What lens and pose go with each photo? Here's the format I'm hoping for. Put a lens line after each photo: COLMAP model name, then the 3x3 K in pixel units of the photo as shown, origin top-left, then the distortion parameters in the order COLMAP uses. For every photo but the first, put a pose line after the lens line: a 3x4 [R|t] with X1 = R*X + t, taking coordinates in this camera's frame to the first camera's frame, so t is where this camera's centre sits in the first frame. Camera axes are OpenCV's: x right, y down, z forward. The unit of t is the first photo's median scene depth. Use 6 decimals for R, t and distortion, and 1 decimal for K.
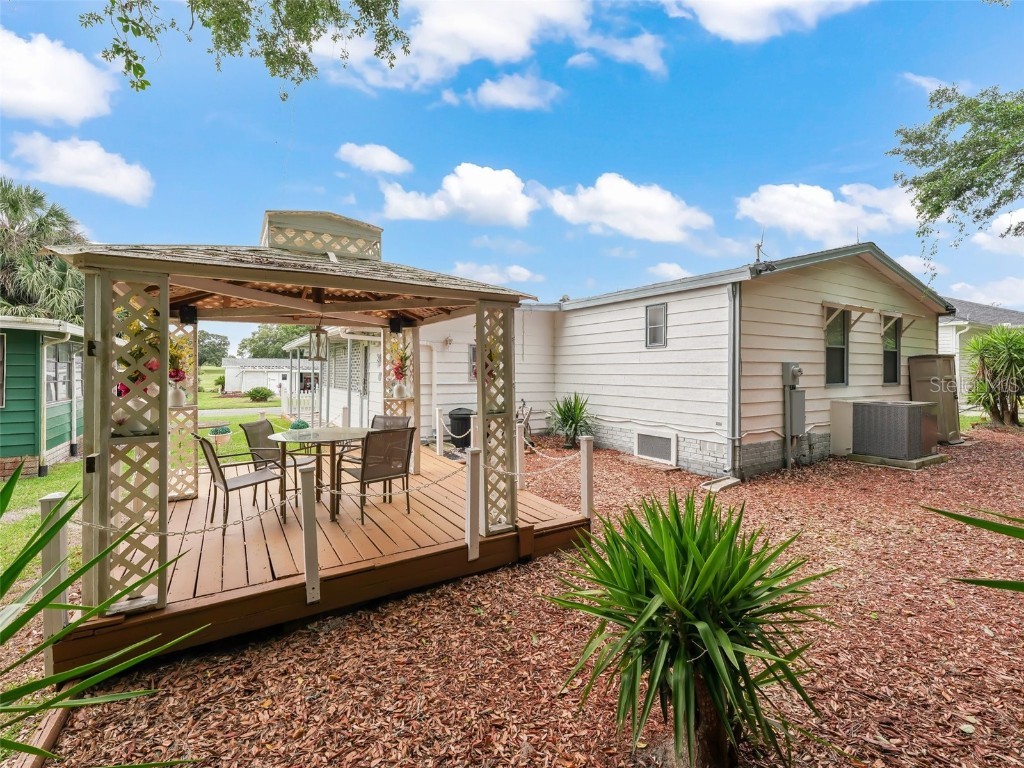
lens RADIAL K [[466.6, 0, 509.7], [0, 466.6, 370.5], [0, 0, 1]] dist [-0.000150, -0.000133]
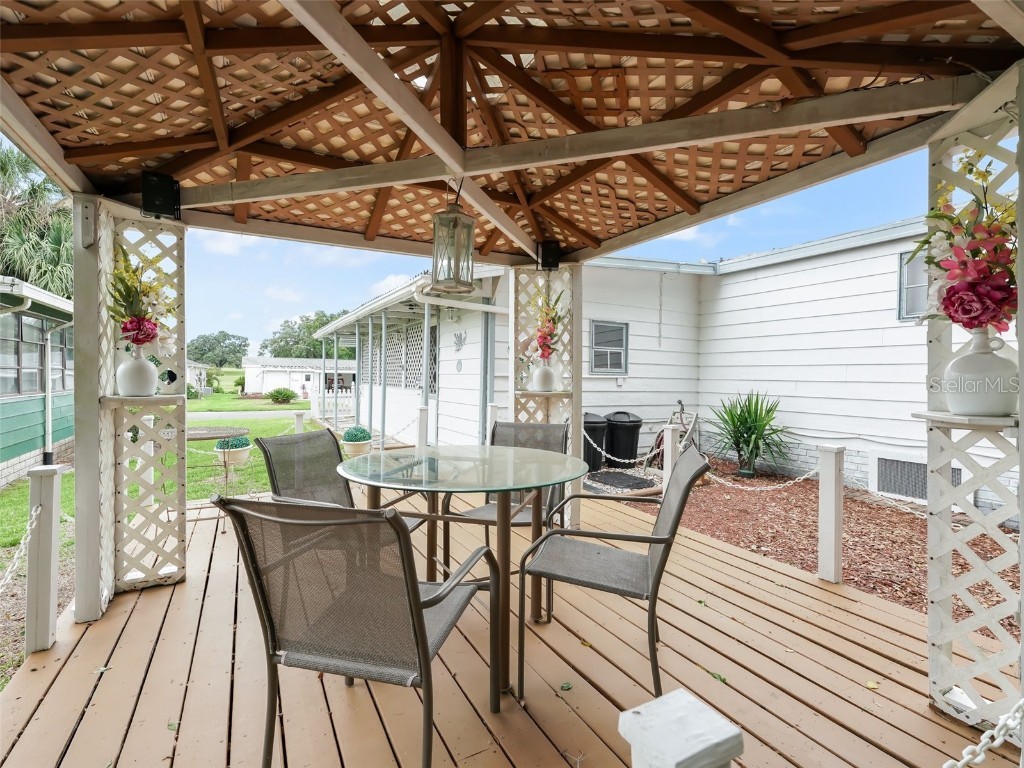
lens RADIAL K [[498.3, 0, 512.0], [0, 498.3, 384.0], [0, 0, 1]] dist [0.002711, 0.000275]
pose [[0.998313, 0.012919, -0.056605, -0.163934], [-0.011955, 0.999778, 0.017331, 0.027451], [0.056816, -0.016625, 0.998246, 0.275212]]
